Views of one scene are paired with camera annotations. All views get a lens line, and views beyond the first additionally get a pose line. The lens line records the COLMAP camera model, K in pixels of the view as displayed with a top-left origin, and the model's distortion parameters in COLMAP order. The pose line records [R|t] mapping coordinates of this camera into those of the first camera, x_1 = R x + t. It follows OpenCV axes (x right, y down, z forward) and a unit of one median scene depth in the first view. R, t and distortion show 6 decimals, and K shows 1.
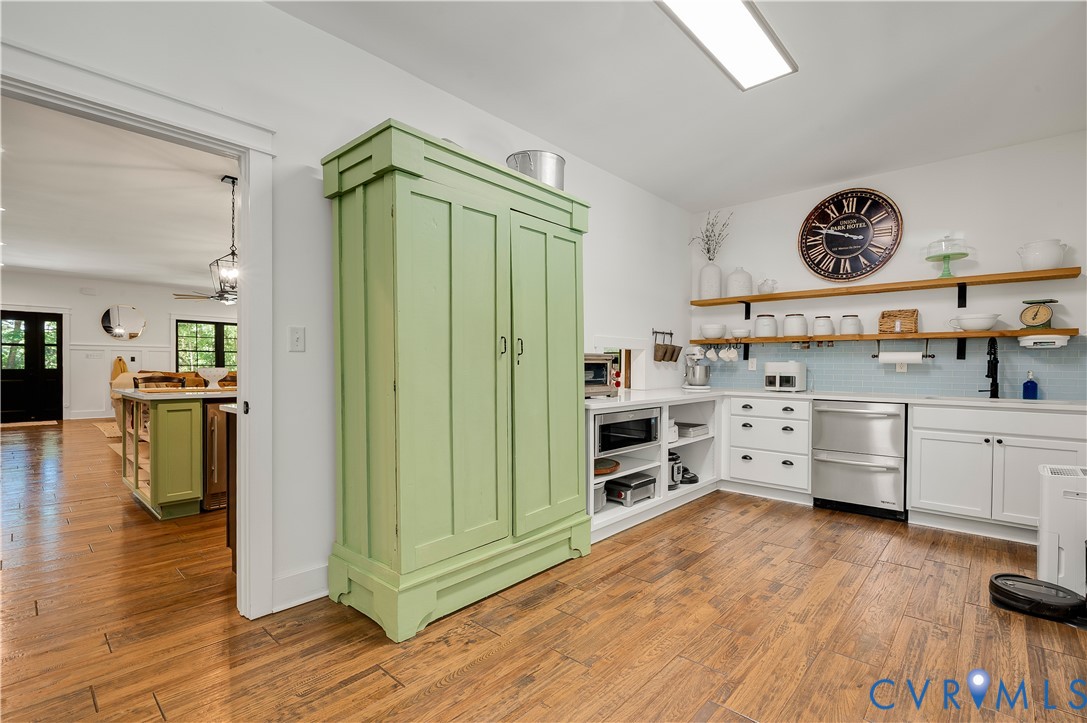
lens RADIAL K [[496.6, 0, 539.9], [0, 496.6, 361.4], [0, 0, 1]] dist [-0.001244, -0.000195]
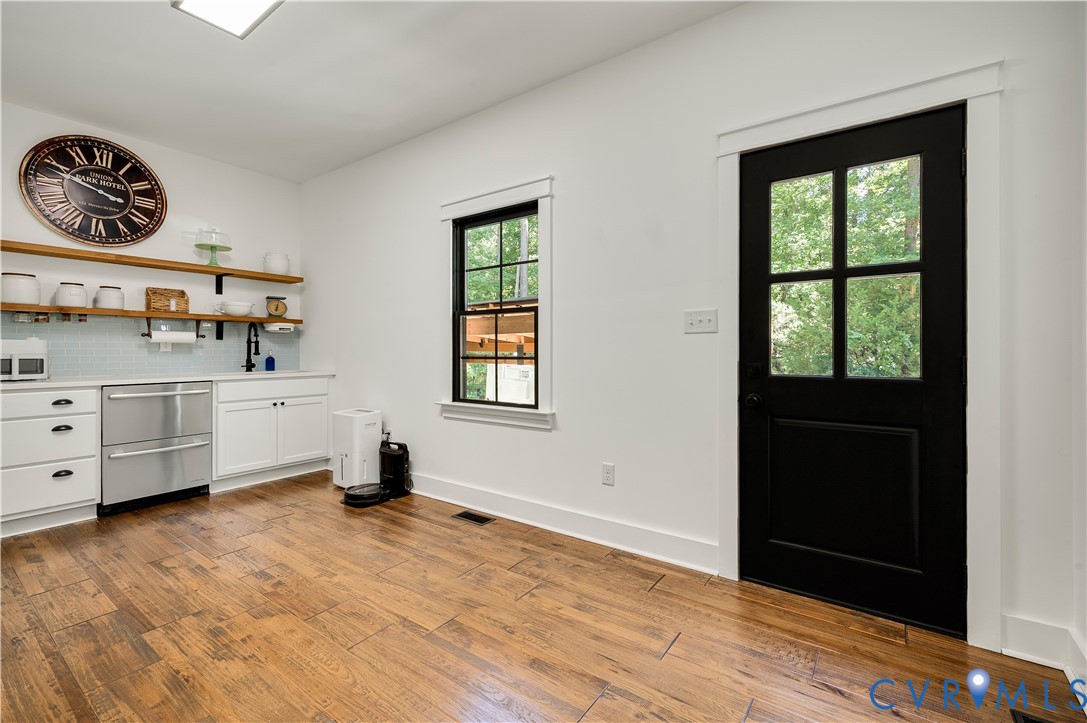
lens RADIAL K [[465.7, 0, 581.1], [0, 465.7, 336.7], [0, 0, 1]] dist [0.000153, 0.000161]
pose [[-0.158294, 0.020424, 0.987181, -0.335317], [-0.011582, 0.999679, -0.022539, 0.003532], [-0.987324, -0.015002, -0.158006, 0.346061]]
